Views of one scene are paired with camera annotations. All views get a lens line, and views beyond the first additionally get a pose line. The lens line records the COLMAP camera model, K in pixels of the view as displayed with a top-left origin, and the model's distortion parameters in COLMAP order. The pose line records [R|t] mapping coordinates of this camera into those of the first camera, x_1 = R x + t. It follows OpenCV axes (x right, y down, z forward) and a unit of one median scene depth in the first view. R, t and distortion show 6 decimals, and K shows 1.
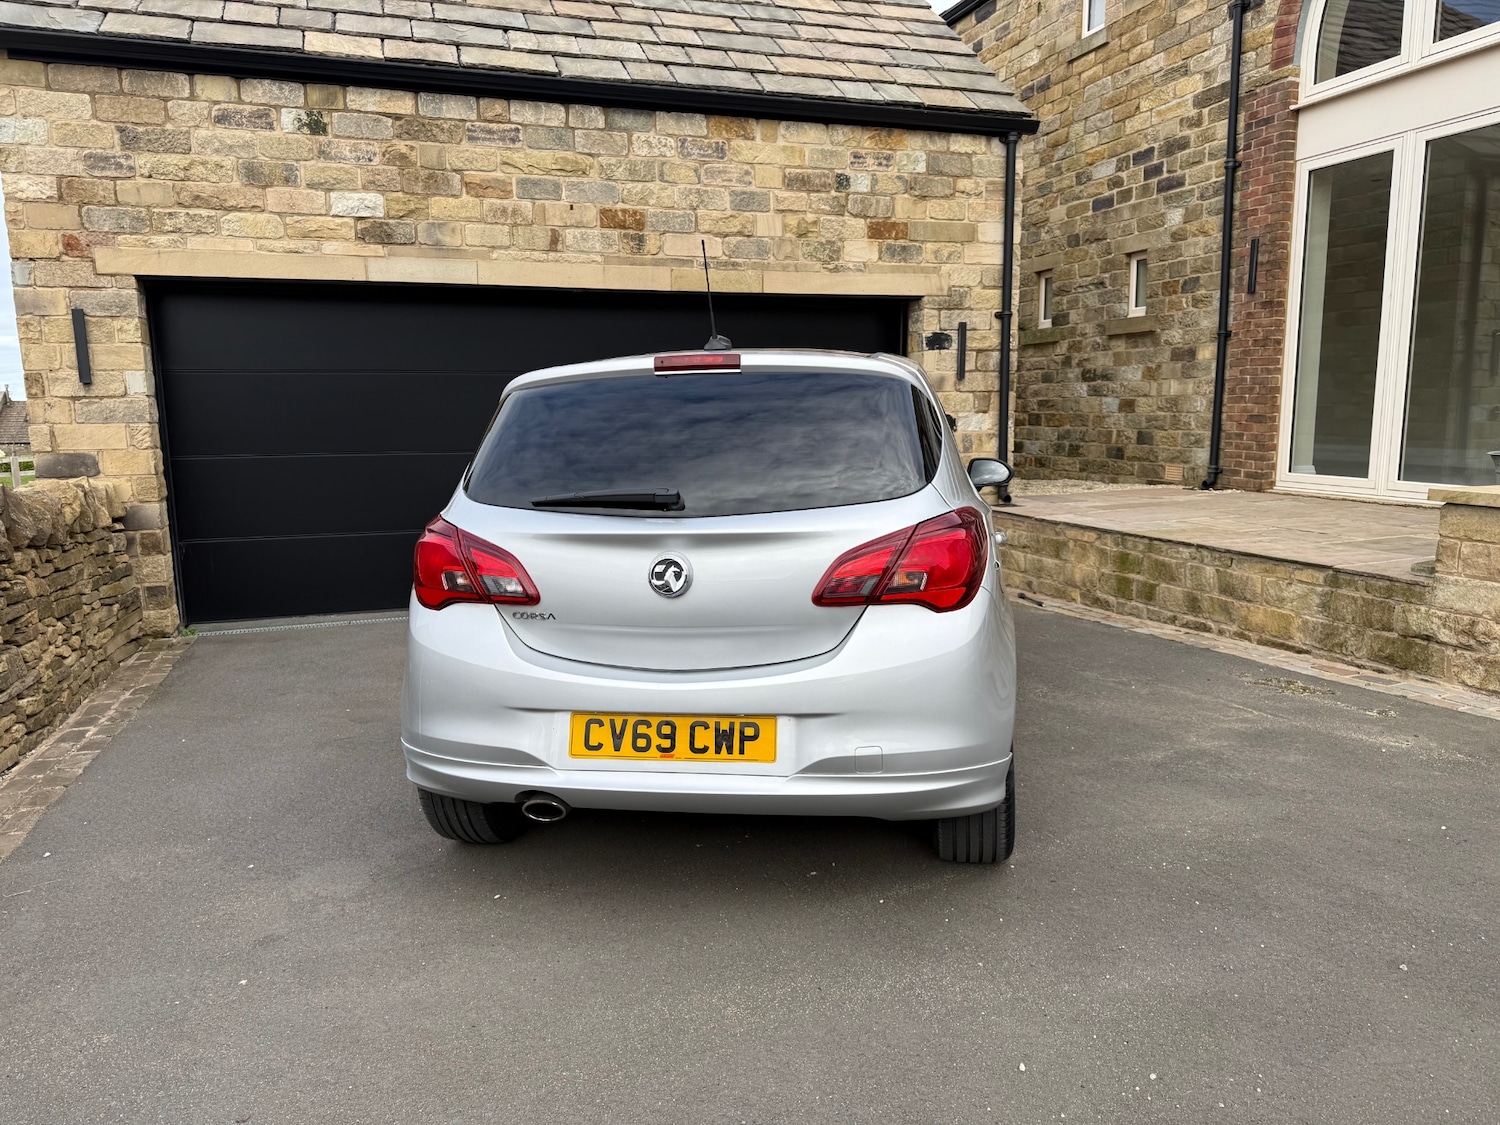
lens RADIAL K [[1057.9, 0, 749.9], [0, 1057.9, 571.7], [0, 0, 1]] dist [0.025302, -0.028886]
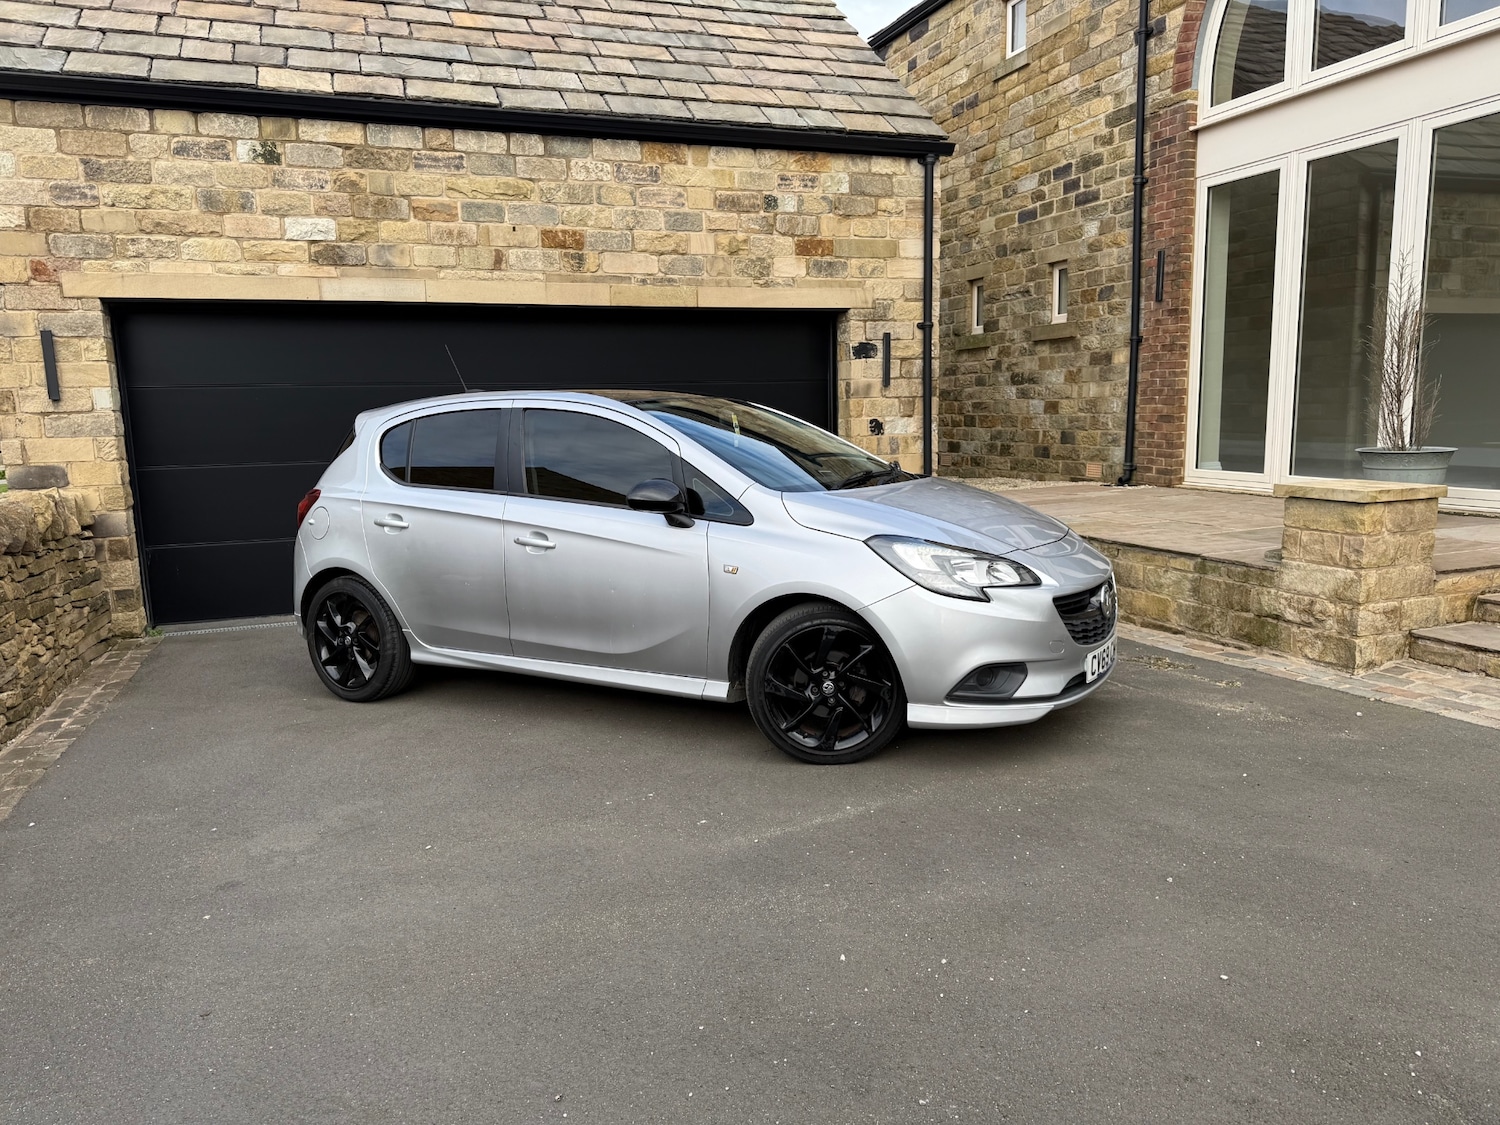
lens RADIAL K [[1056.0, 0, 748.3], [0, 1056.0, 569.1], [0, 0, 1]] dist [0.031628, -0.035394]
pose [[0.999607, -0.014618, 0.023921, 0.036085], [0.014664, 0.999891, -0.001741, 0.003671], [-0.023893, 0.002092, 0.999712, -0.069400]]
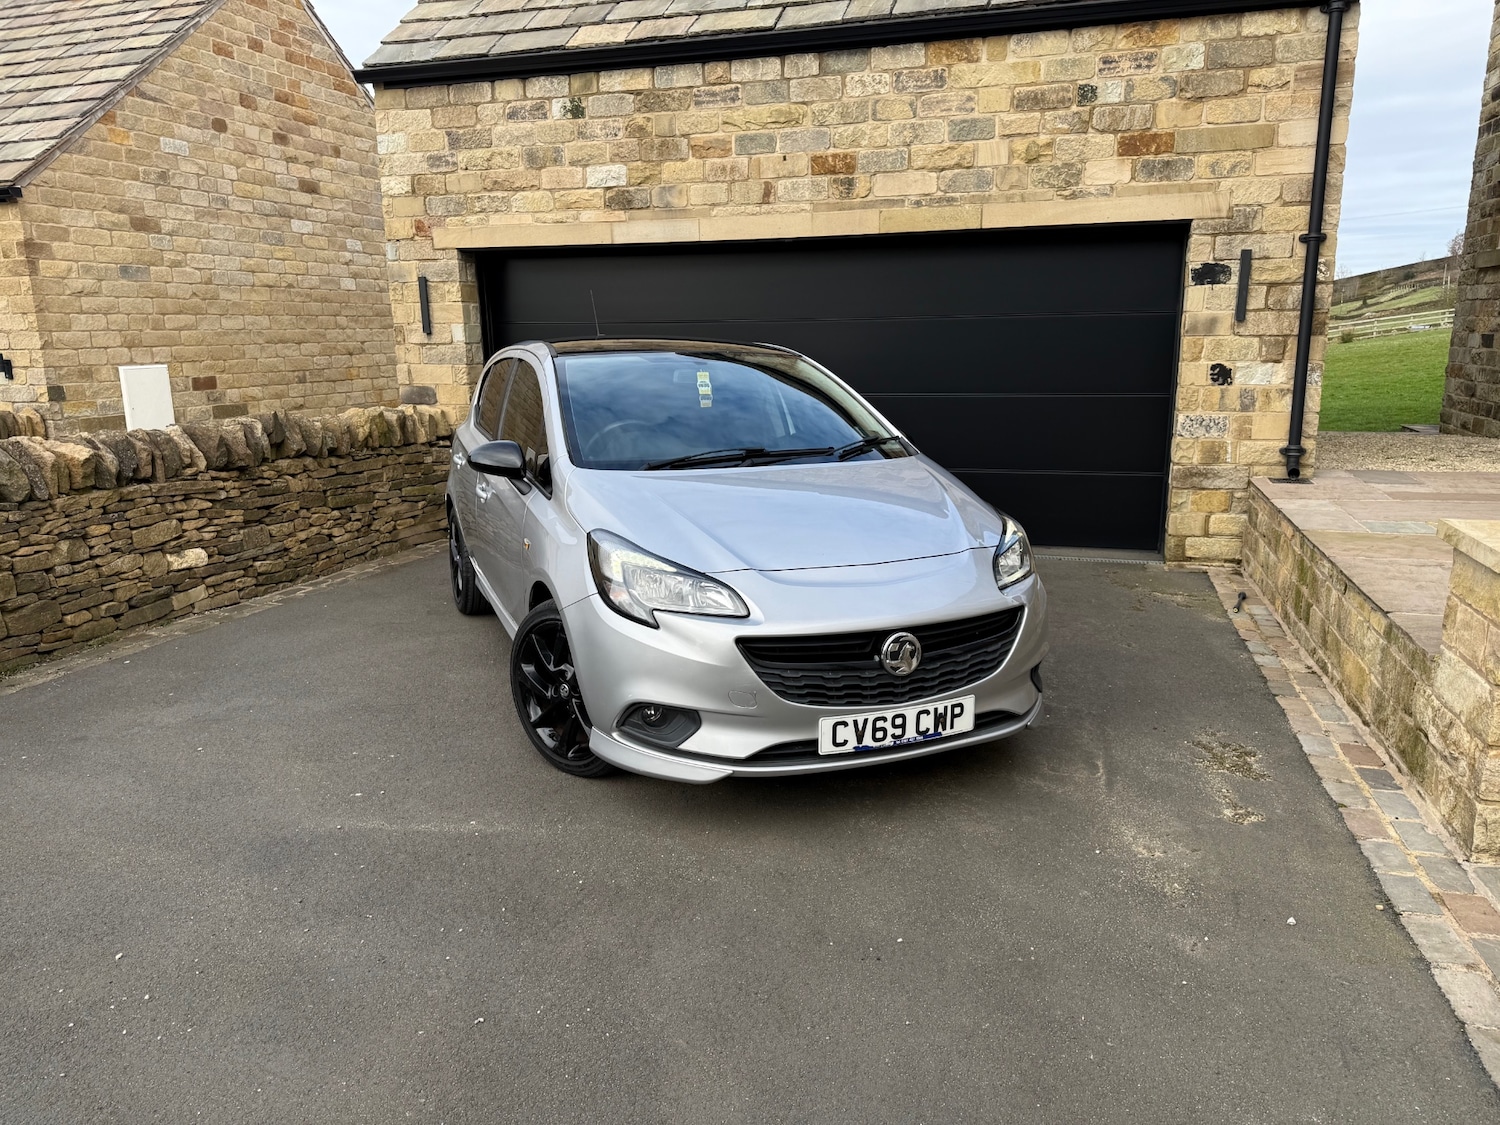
lens RADIAL K [[1059.4, 0, 750.2], [0, 1059.4, 567.2], [0, 0, 1]] dist [0.018453, -0.019103]
pose [[0.809901, 0.130734, -0.571812, 0.437641], [-0.088592, 0.990926, 0.101076, -0.049909], [0.579837, -0.031204, 0.814135, 0.126421]]
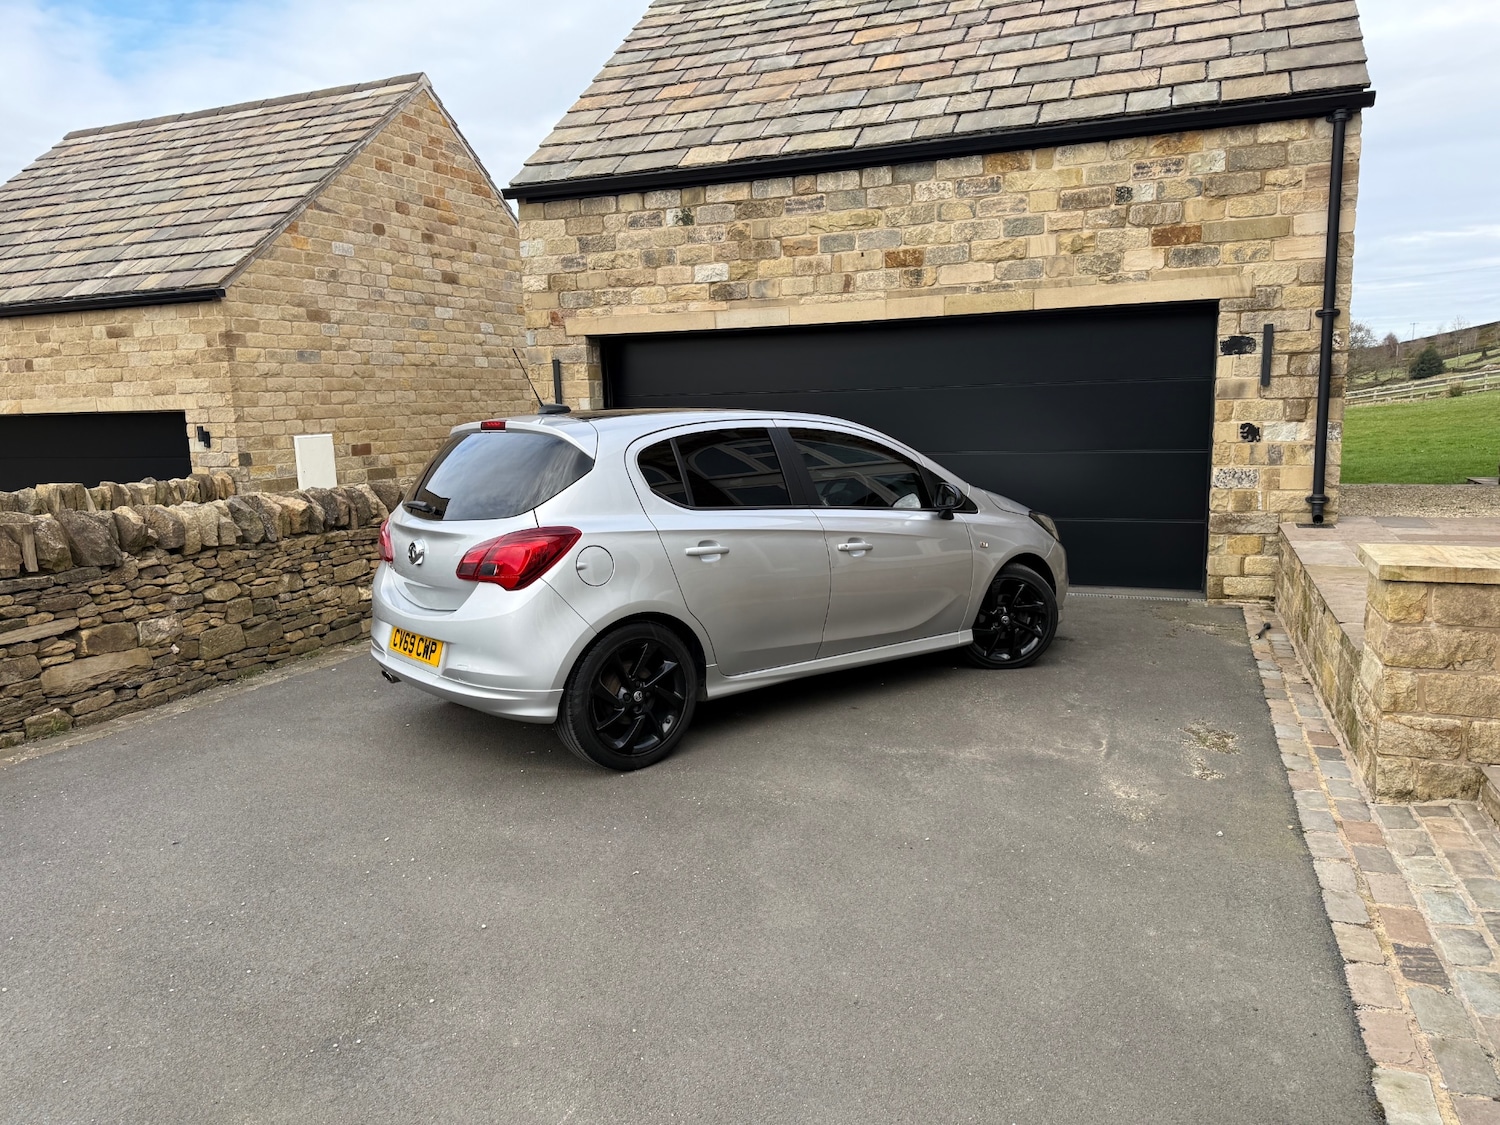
lens RADIAL K [[1053.7, 0, 749.3], [0, 1053.7, 565.7], [0, 0, 1]] dist [0.042866, -0.054120]
pose [[0.755797, 0.097438, -0.647516, 0.537194], [-0.084178, 0.995119, 0.051491, -0.040649], [0.649373, 0.015589, 0.760310, 0.007285]]
